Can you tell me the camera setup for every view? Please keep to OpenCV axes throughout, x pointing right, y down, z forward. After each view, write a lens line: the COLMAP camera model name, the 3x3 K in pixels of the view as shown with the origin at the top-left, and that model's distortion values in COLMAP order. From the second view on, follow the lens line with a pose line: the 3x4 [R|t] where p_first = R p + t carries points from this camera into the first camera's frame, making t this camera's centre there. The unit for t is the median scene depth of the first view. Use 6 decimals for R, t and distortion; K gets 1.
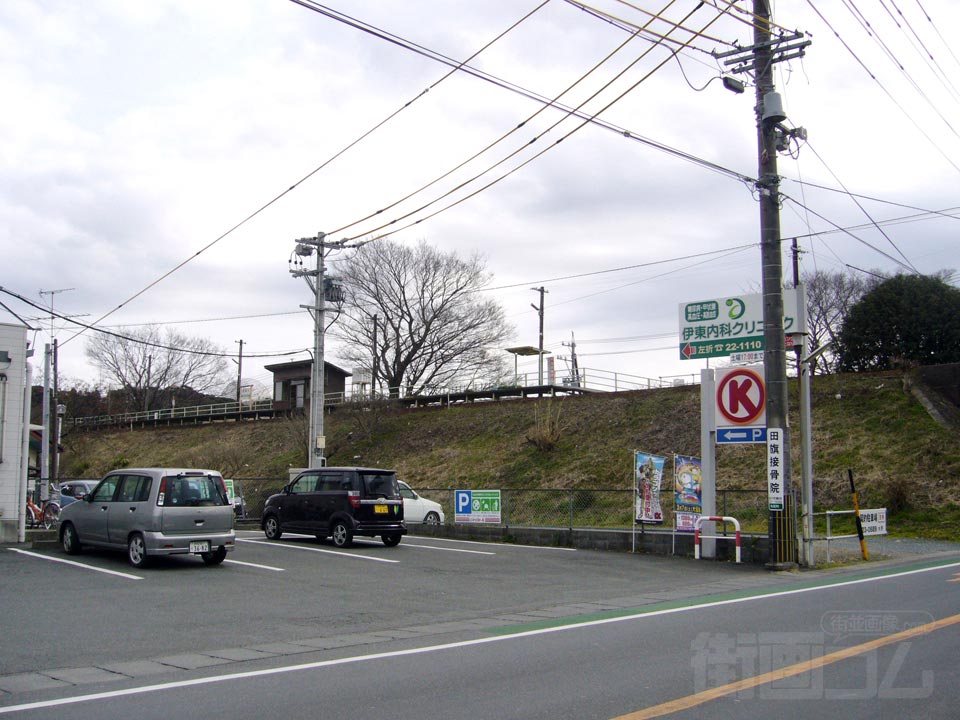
lens RADIAL K [[1047.7, 0, 480.0], [0, 1047.7, 360.0], [0, 0, 1]] dist [-0.065650, 0.005465]
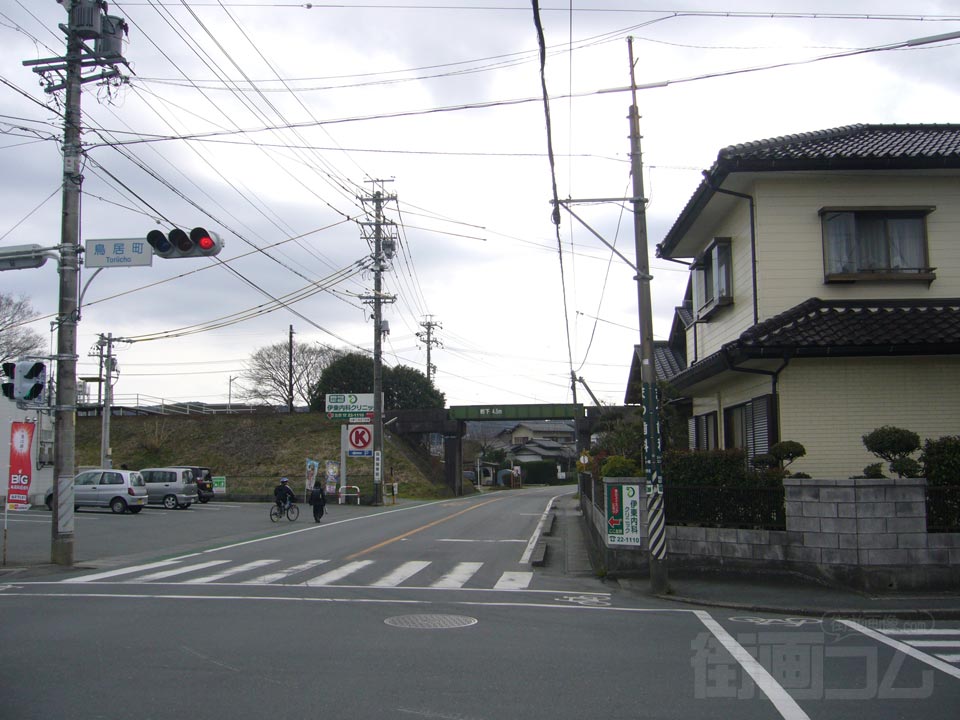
lens RADIAL K [[1047.7, 0, 480.0], [0, 1047.7, 360.0], [0, 0, 1]] dist [-0.065650, 0.005465]
pose [[0.793982, 0.054358, 0.605507, -1.029809], [-0.060826, 0.998100, -0.009842, -0.140214], [-0.604891, -0.029016, 0.795779, -1.130840]]
